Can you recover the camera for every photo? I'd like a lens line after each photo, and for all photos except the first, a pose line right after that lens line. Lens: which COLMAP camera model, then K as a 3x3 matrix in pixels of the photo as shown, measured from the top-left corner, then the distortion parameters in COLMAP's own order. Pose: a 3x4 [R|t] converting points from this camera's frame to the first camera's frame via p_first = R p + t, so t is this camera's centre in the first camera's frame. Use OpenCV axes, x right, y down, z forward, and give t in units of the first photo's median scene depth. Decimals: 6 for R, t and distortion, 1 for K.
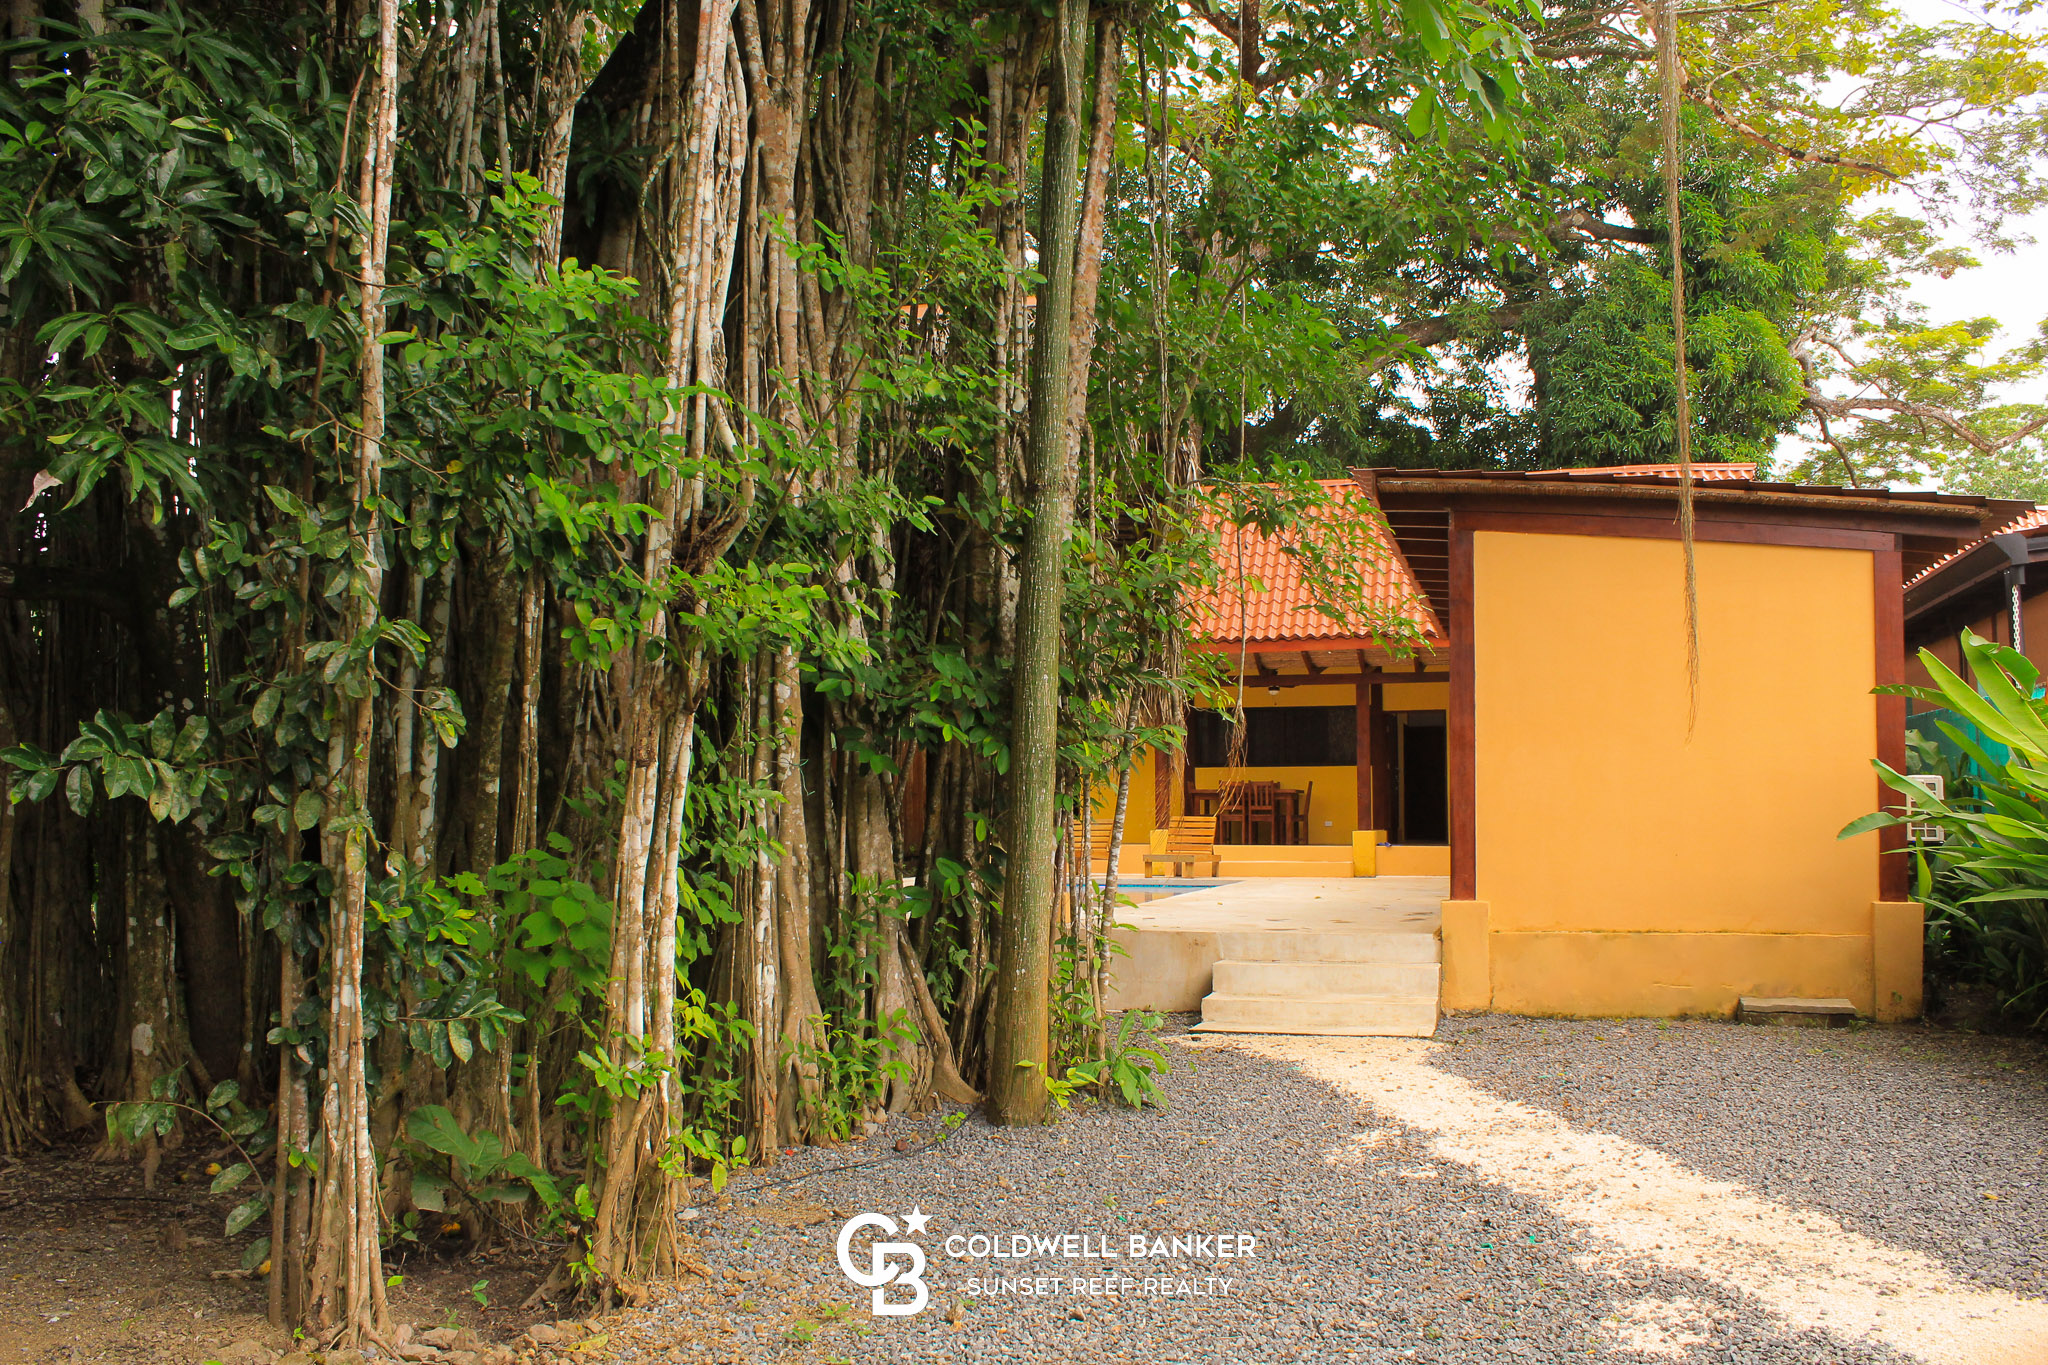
lens RADIAL K [[1692.8, 0, 1020.1], [0, 1692.8, 681.2], [0, 0, 1]] dist [-0.151170, 0.121433]
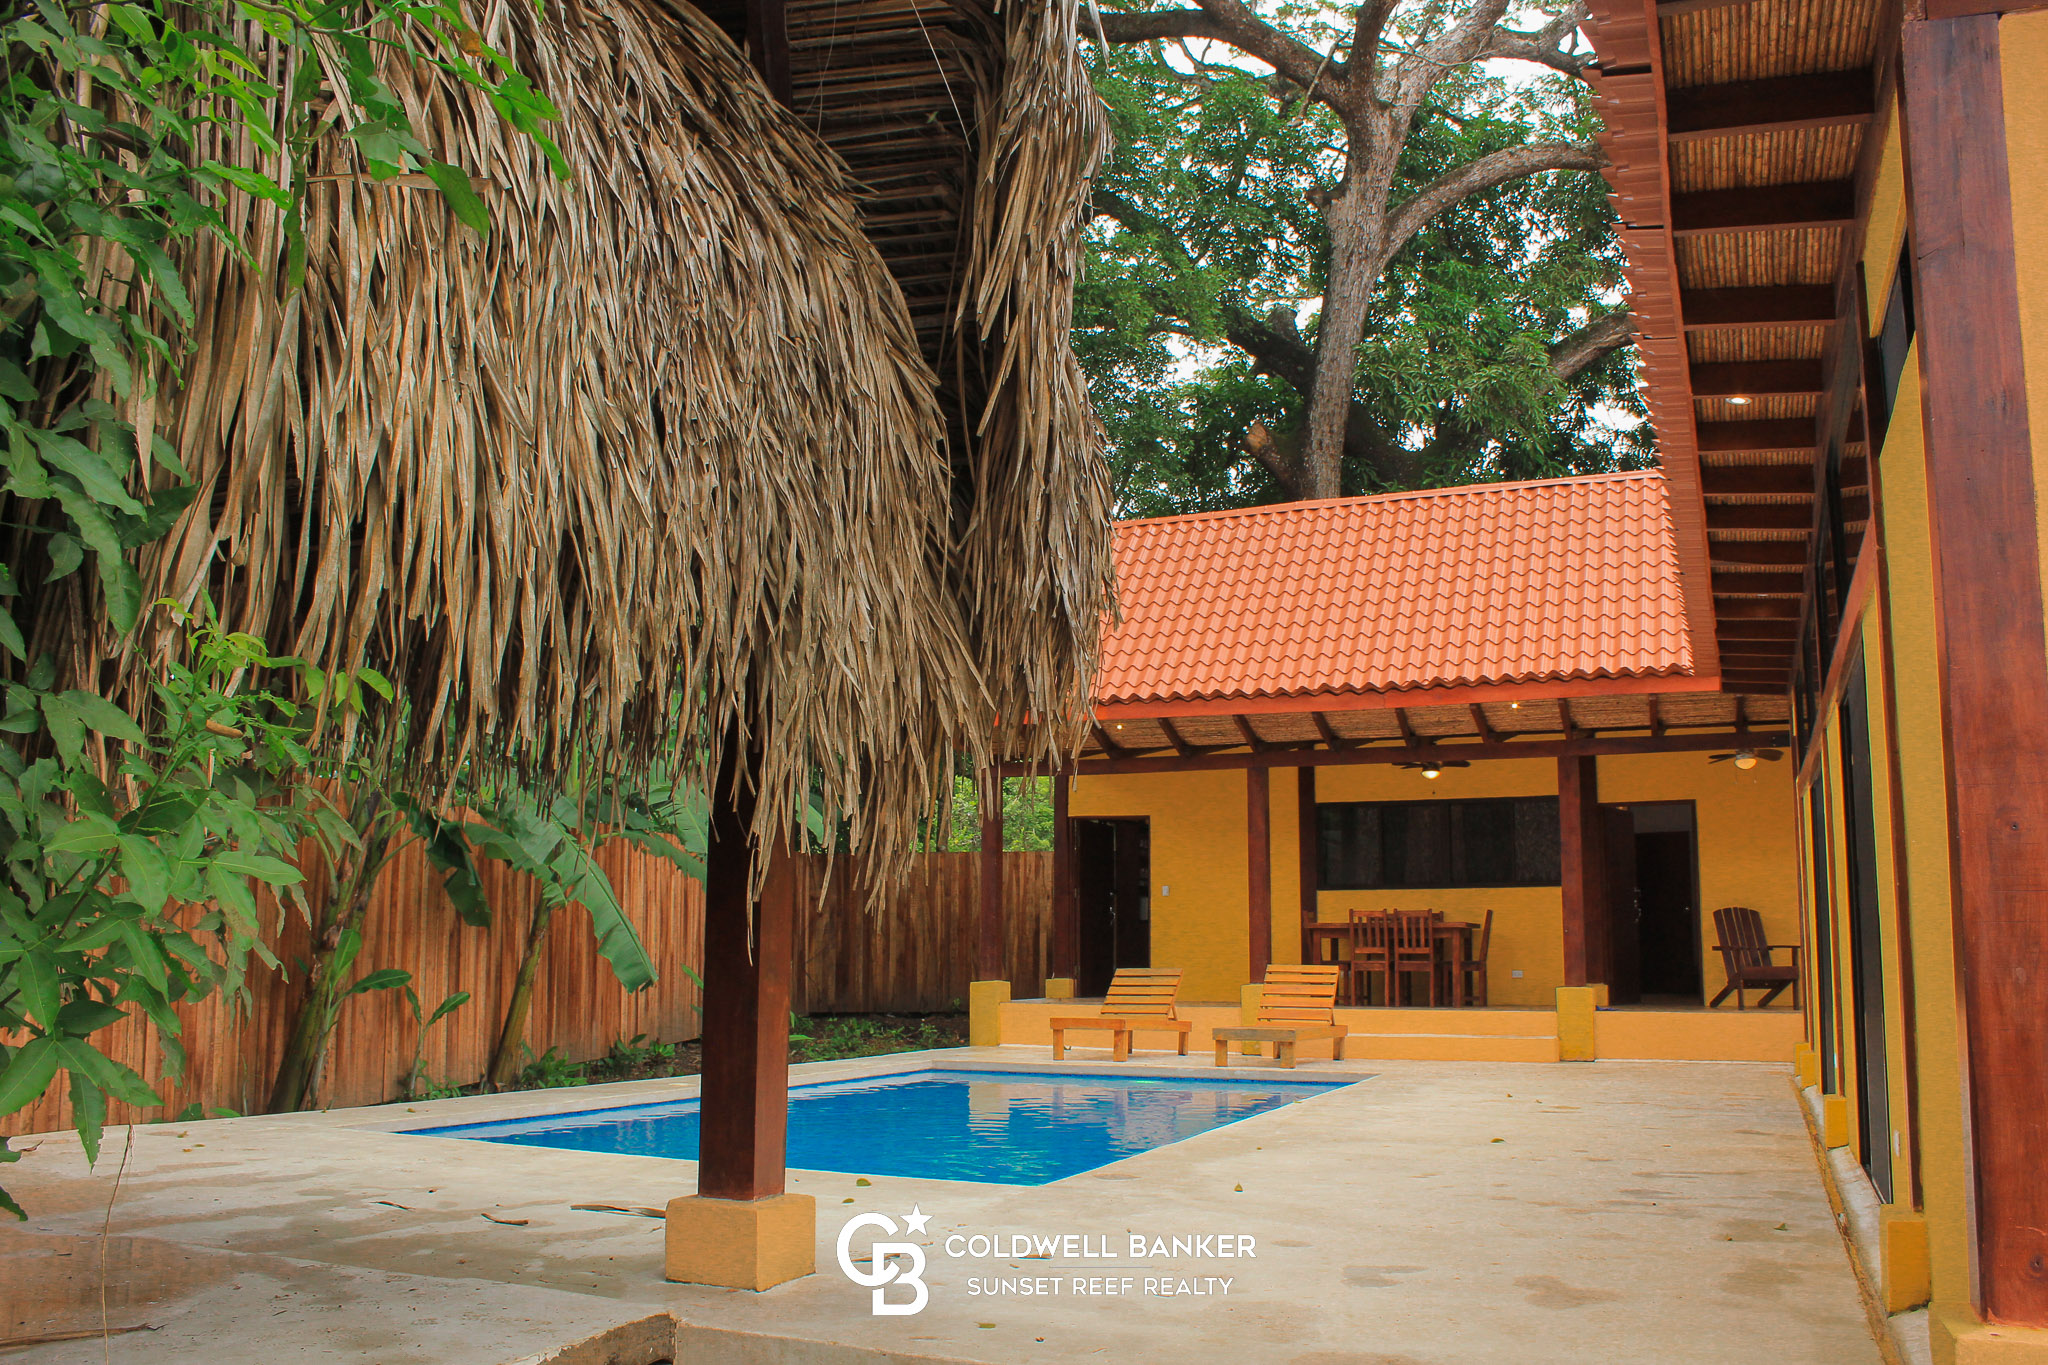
lens RADIAL K [[1692.8, 0, 1045.0], [0, 1692.8, 690.1], [0, 0, 1]] dist [-0.151170, 0.121433]
pose [[0.995466, -0.009949, -0.094599, 0.062188], [0.002232, 0.996684, -0.081335, 0.026507], [0.095094, 0.080755, 0.992187, 0.329372]]
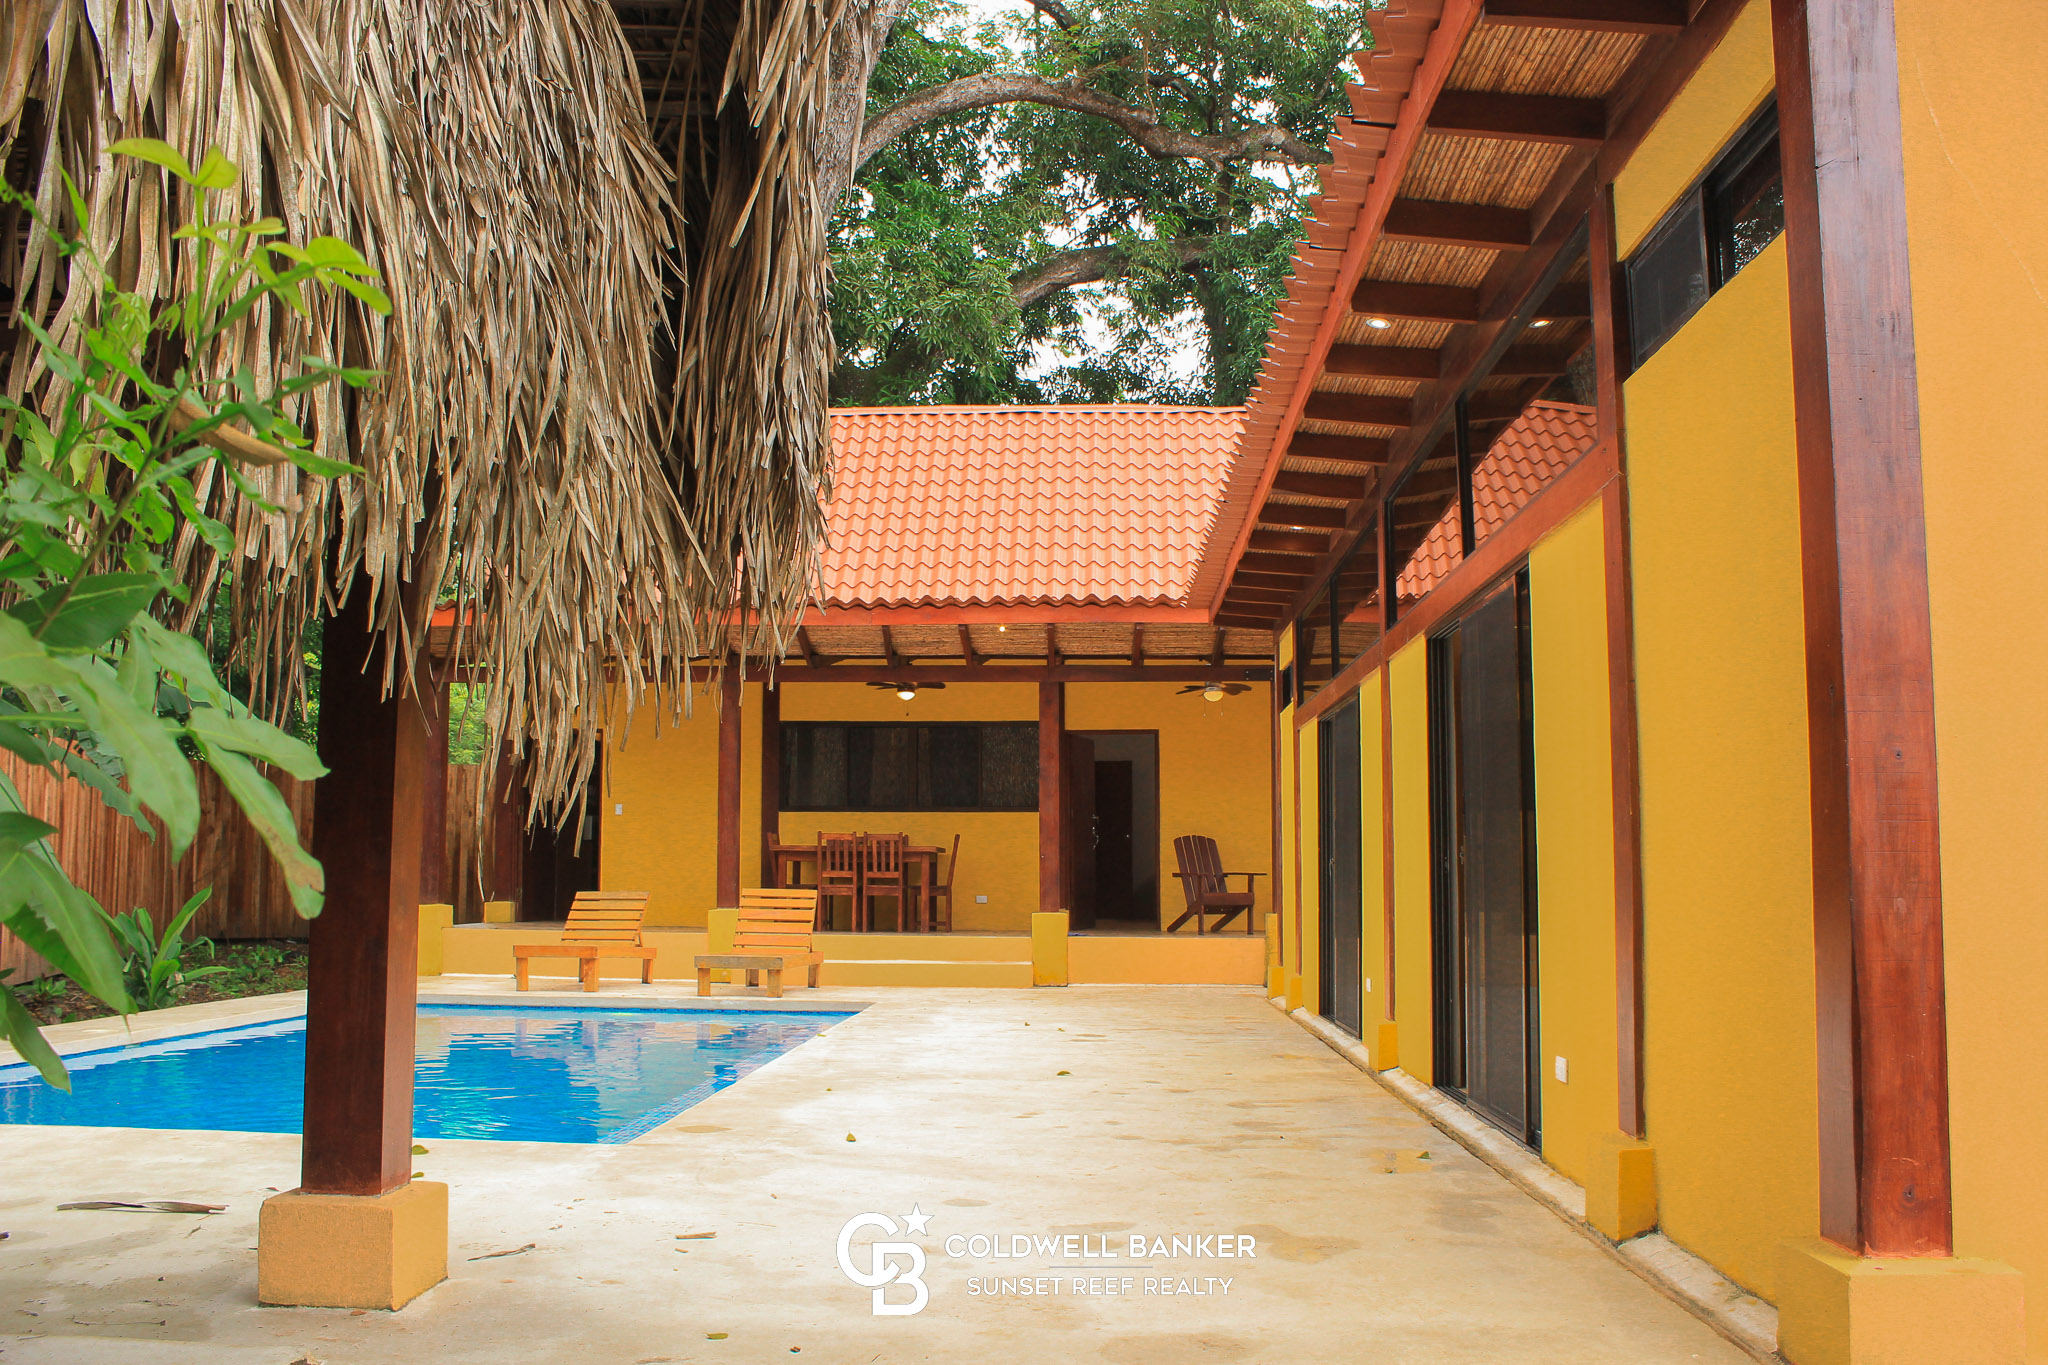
lens RADIAL K [[1692.8, 0, 1022.9], [0, 1692.8, 683.9], [0, 0, 1]] dist [-0.151170, 0.121433]
pose [[0.965799, 0.030286, 0.257516, 0.026754], [-0.020088, 0.998910, -0.042138, 0.028200], [-0.258511, 0.035523, 0.965355, 0.360446]]
